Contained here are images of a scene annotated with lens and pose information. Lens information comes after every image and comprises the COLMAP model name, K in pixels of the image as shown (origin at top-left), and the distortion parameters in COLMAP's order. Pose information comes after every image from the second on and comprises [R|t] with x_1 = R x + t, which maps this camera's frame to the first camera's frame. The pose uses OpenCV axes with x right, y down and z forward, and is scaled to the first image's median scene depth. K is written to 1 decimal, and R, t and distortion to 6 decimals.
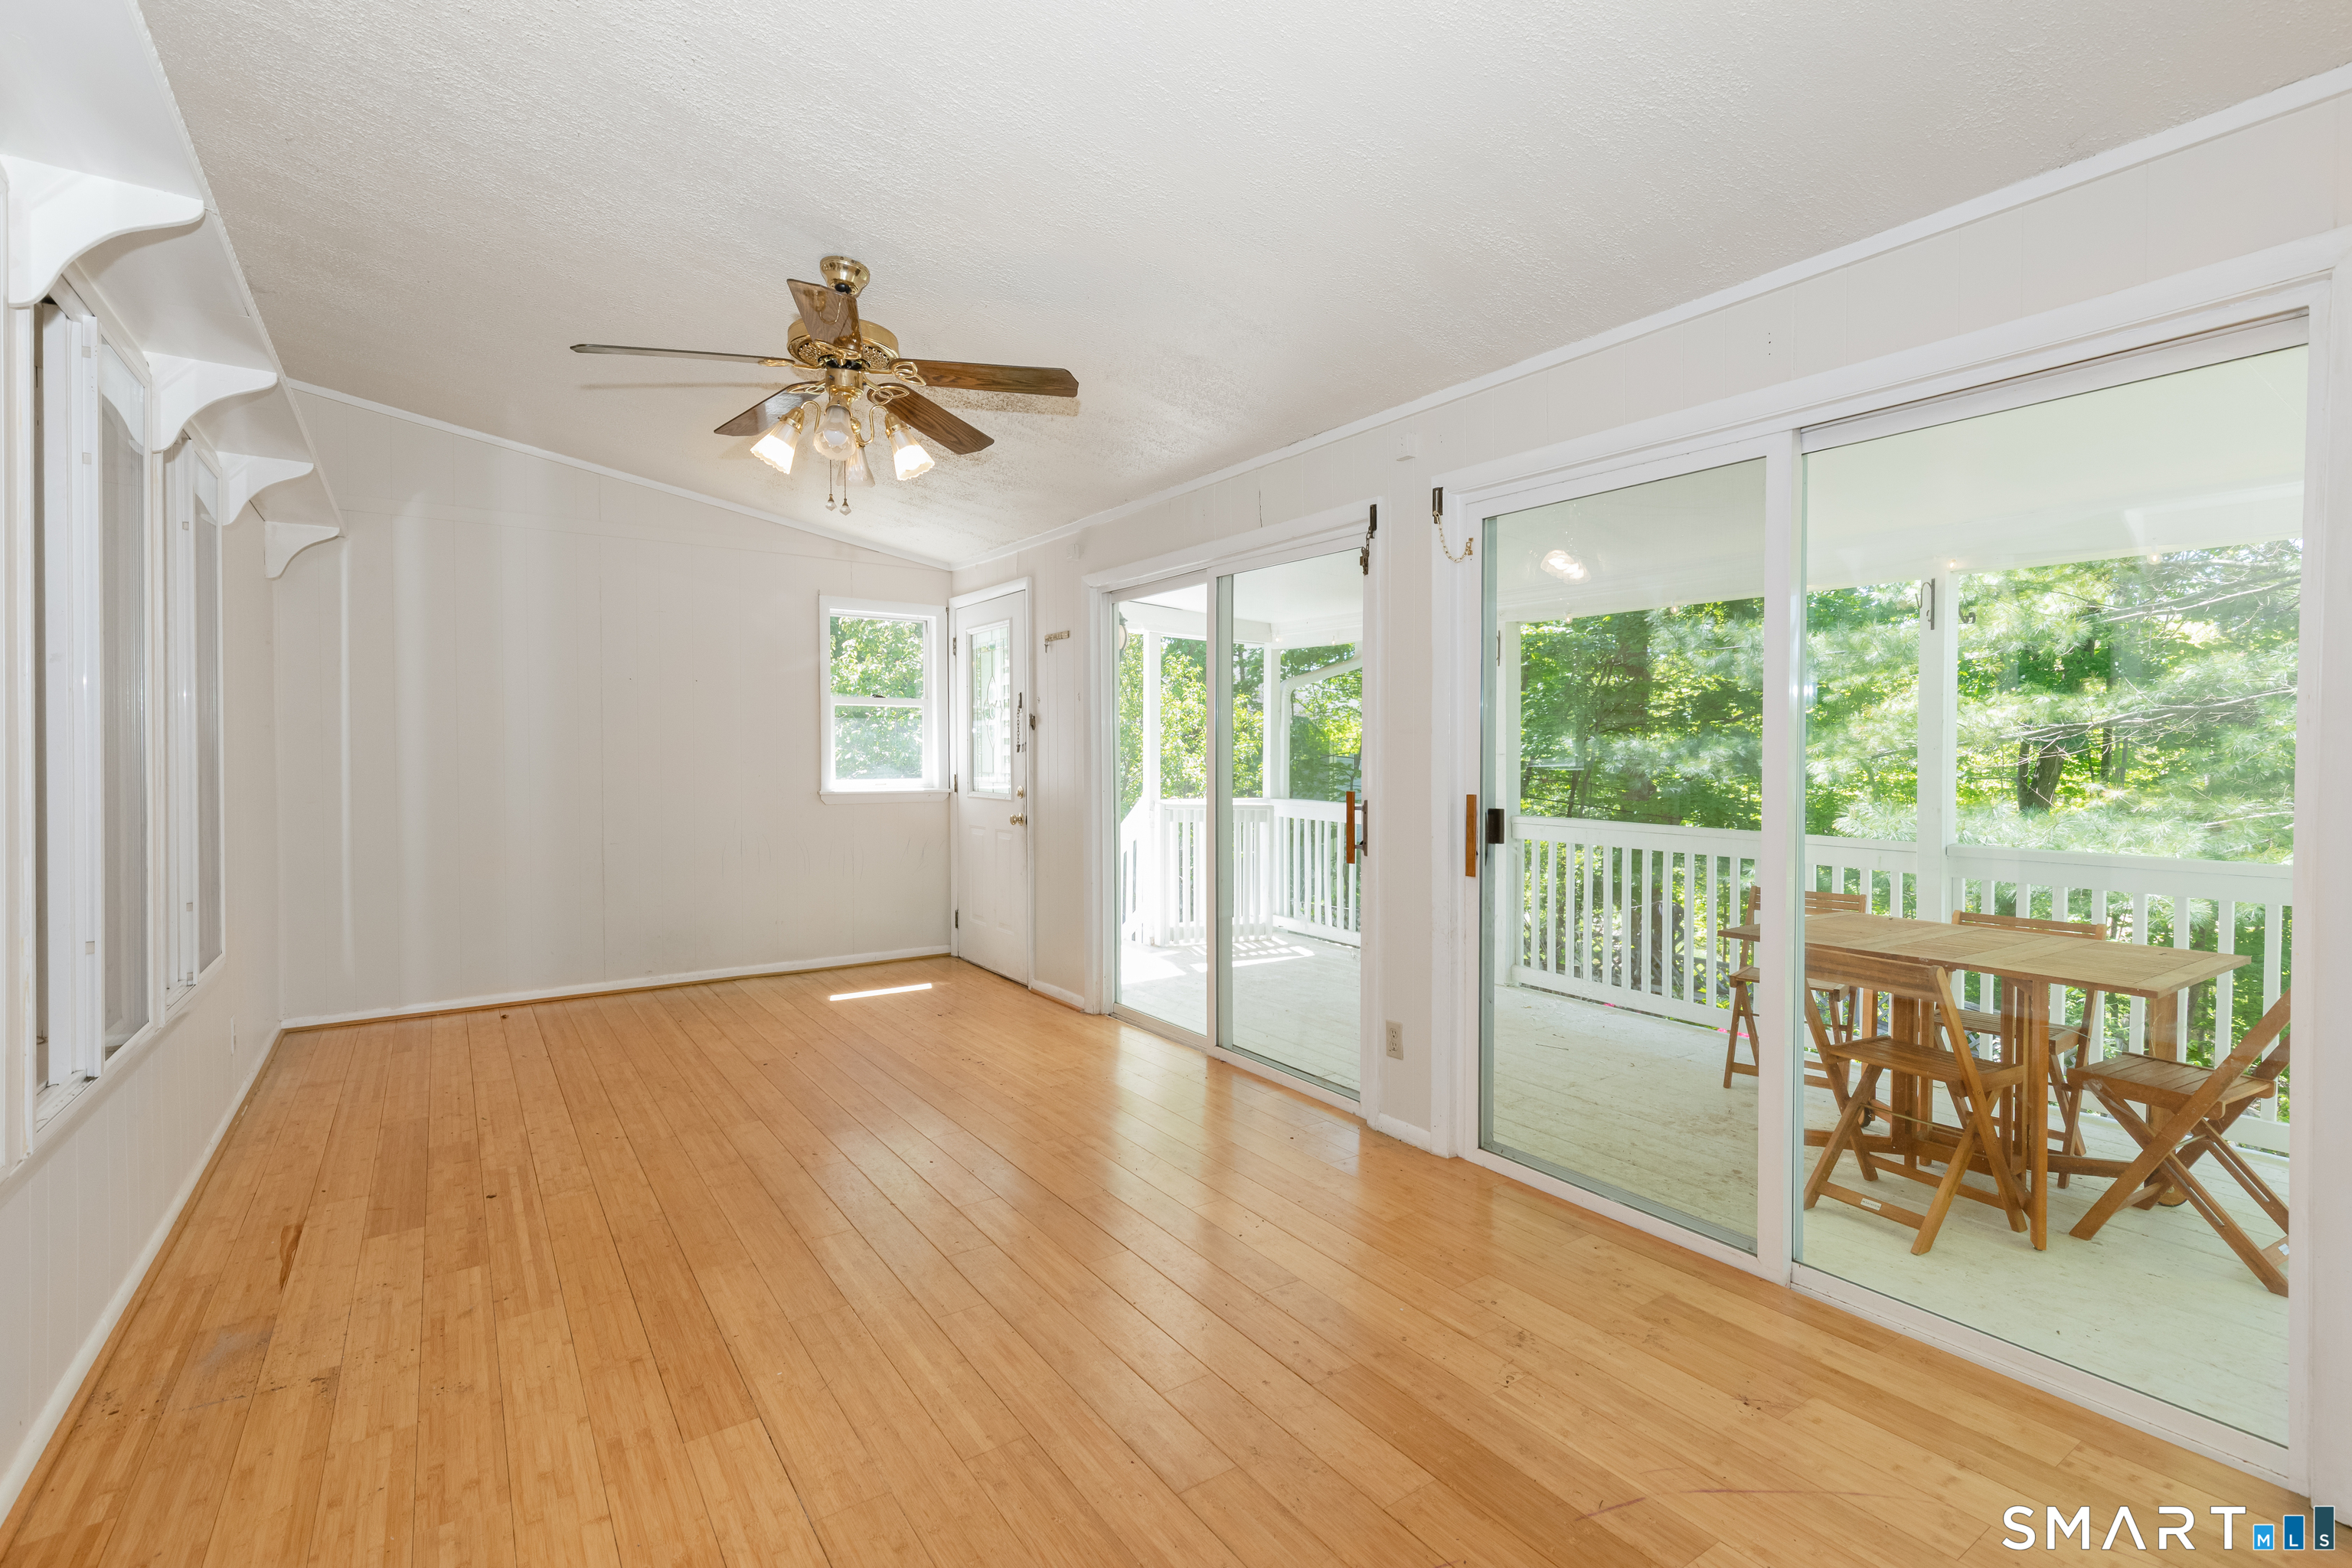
lens RADIAL K [[1059.7, 0, 1180.9], [0, 1059.7, 767.6], [0, 0, 1]] dist [0.011264, -0.000448]
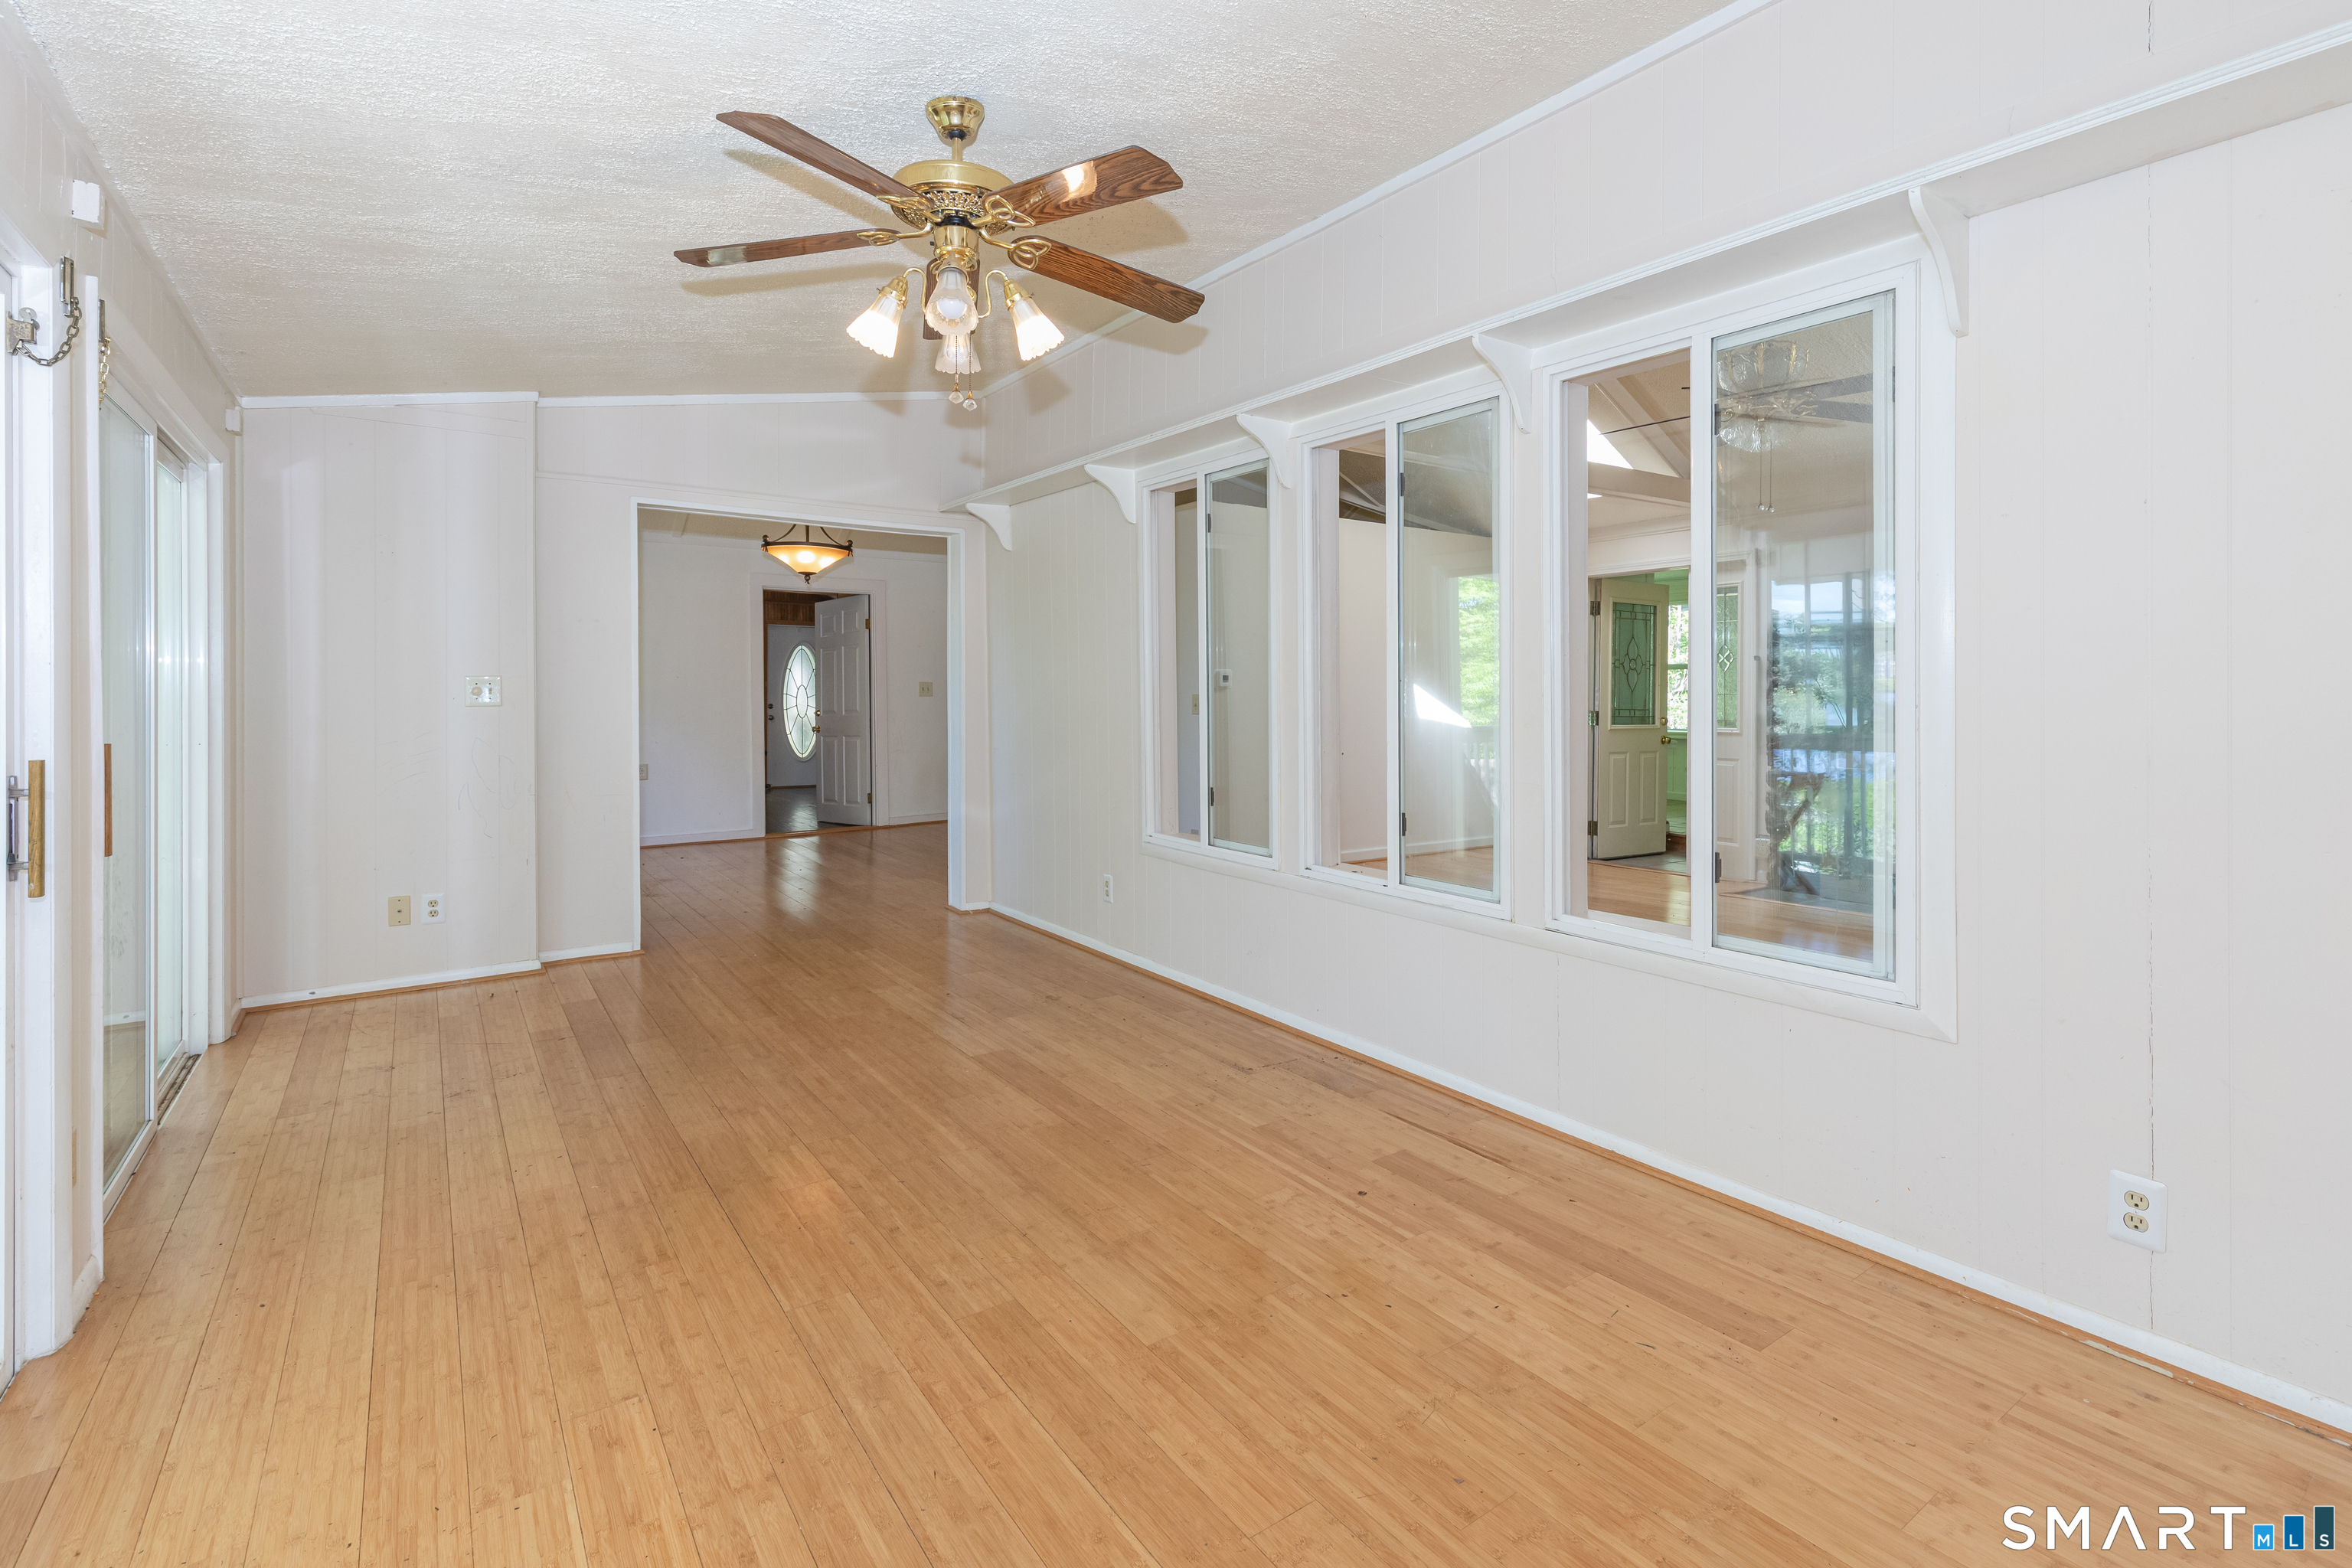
lens RADIAL K [[1098.7, 0, 1199.0], [0, 1098.7, 688.9], [0, 0, 1]] dist [0.012674, -0.000093]
pose [[-0.999856, 0.000955, -0.016944, -0.585798], [0.000653, 0.999841, 0.017826, -0.032908], [0.016958, 0.017812, -0.999698, 2.230158]]
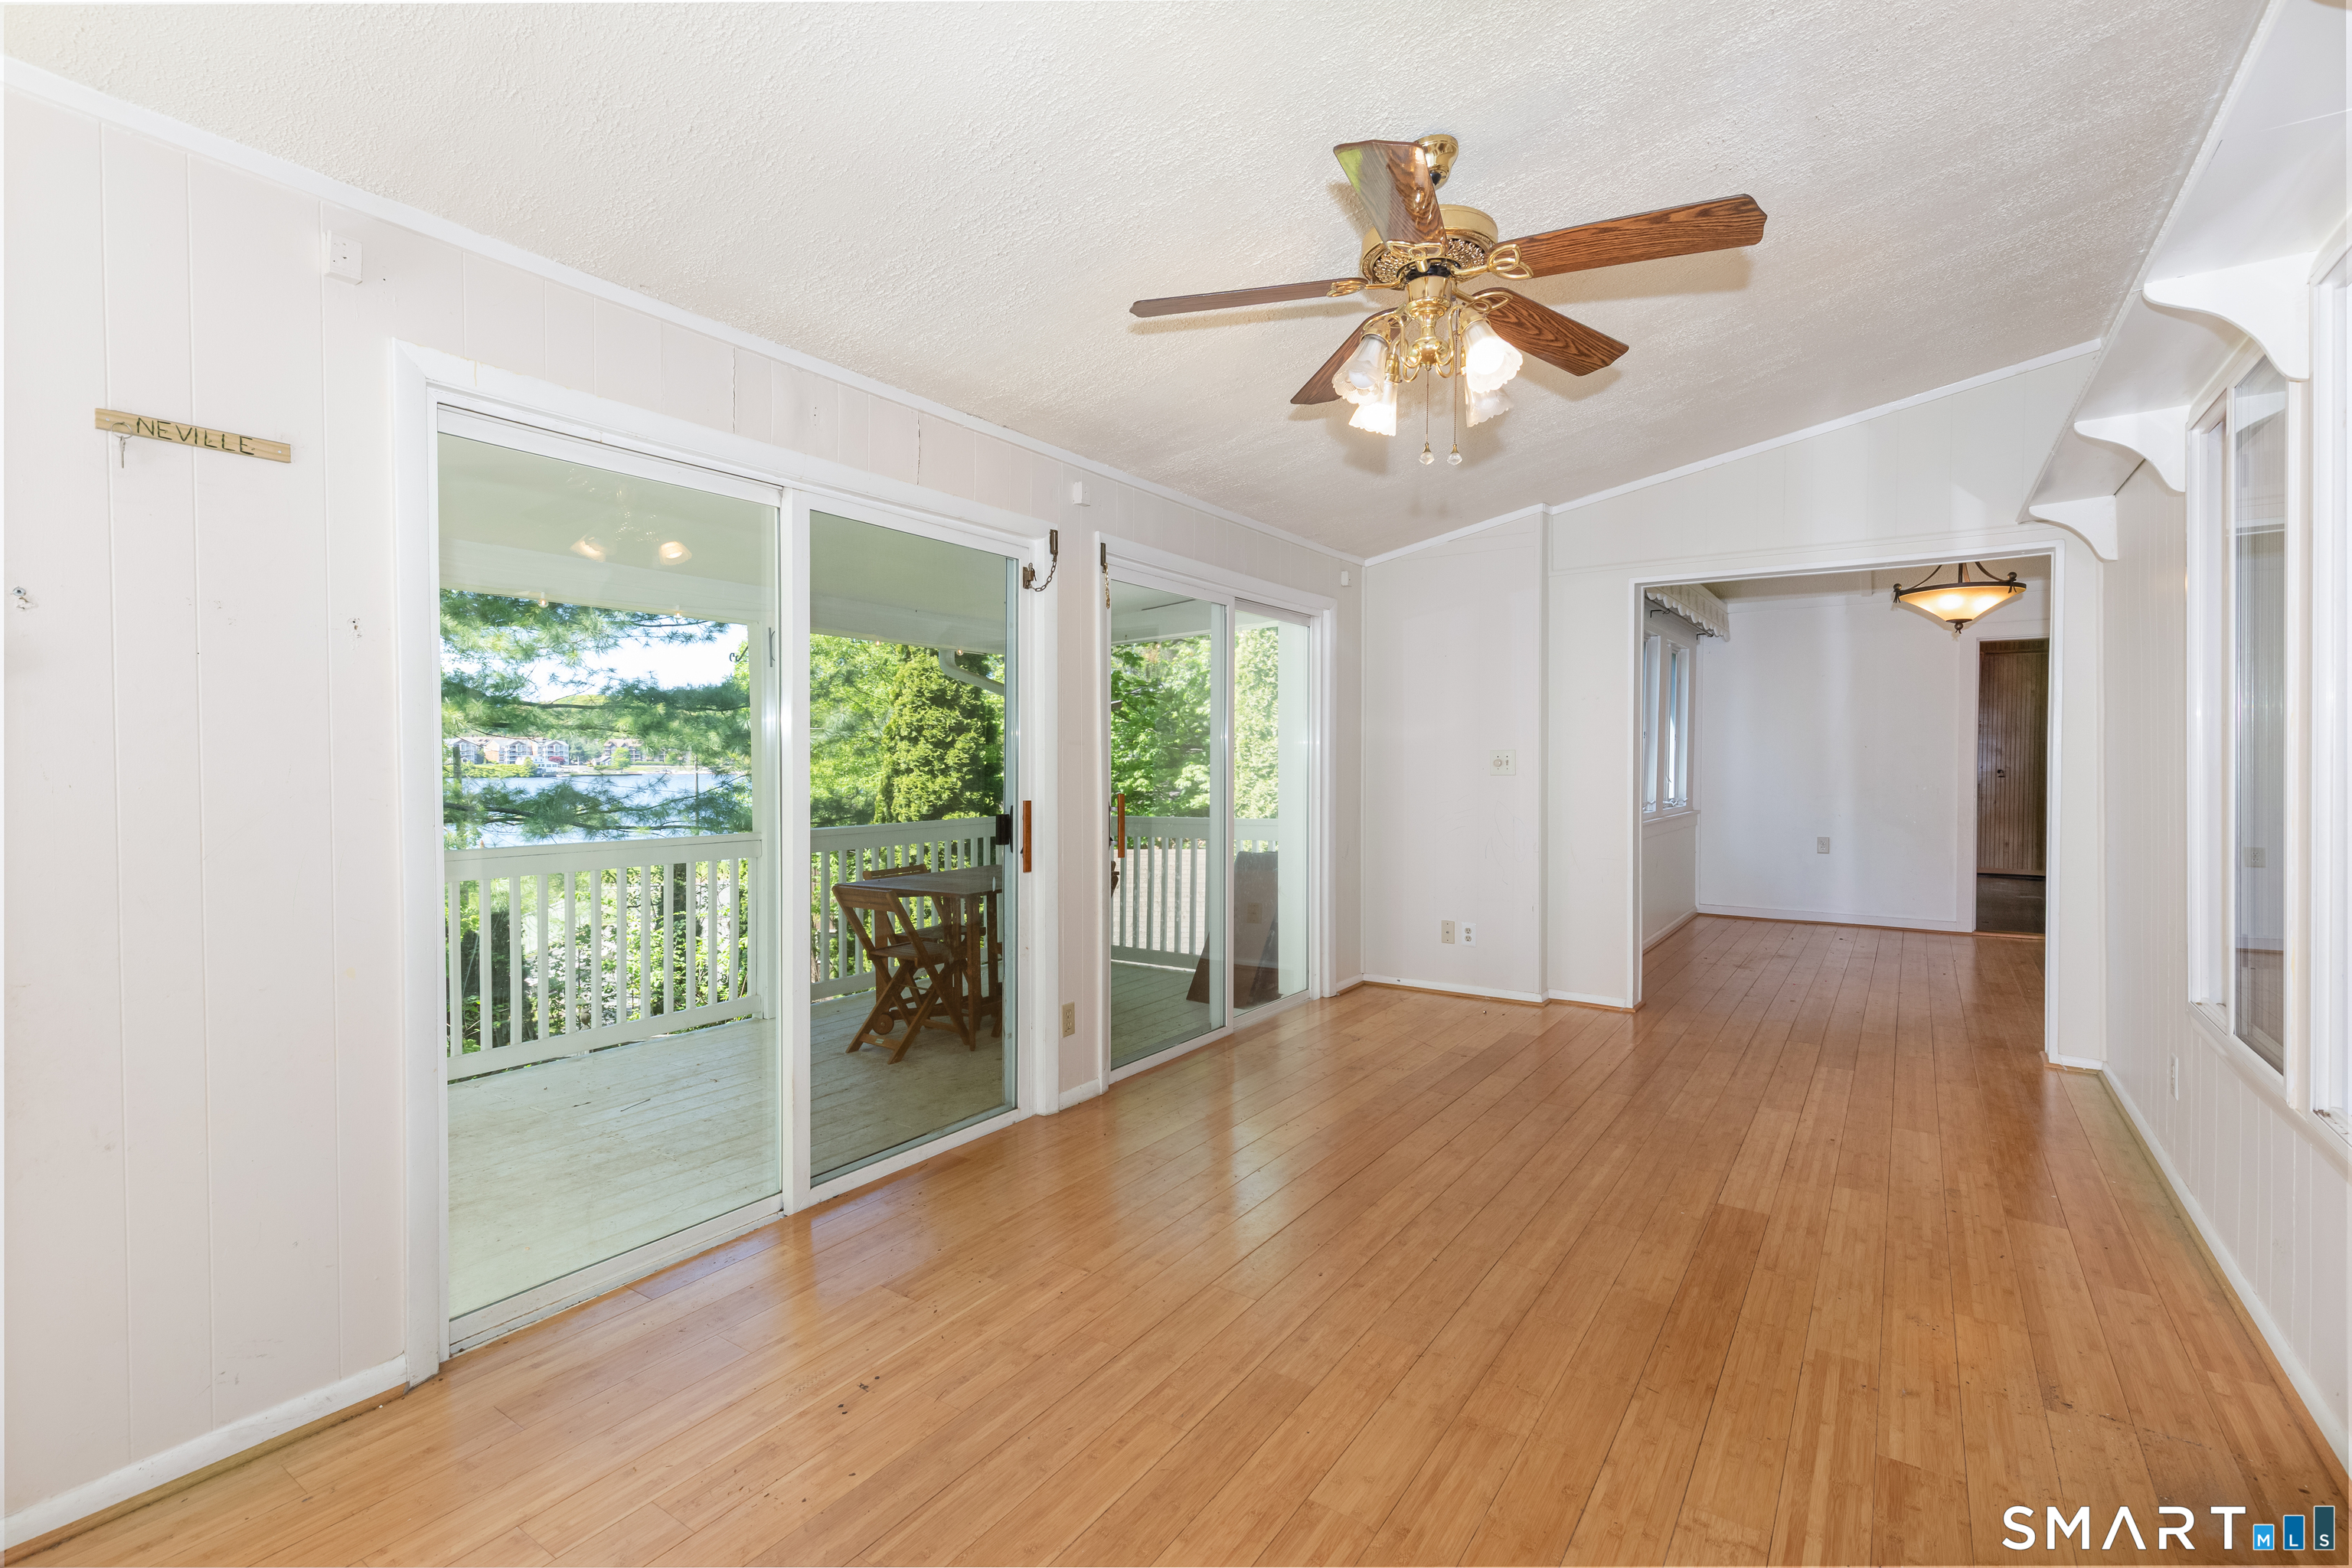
lens RADIAL K [[1059.7, 0, 1180.9], [0, 1059.7, 767.6], [0, 0, 1]] dist [0.011264, -0.000448]
pose [[-0.355188, -0.005753, 0.934777, -1.190638], [0.018568, 0.999740, 0.013208, -0.026999], [-0.934611, 0.022048, -0.354989, 1.737643]]
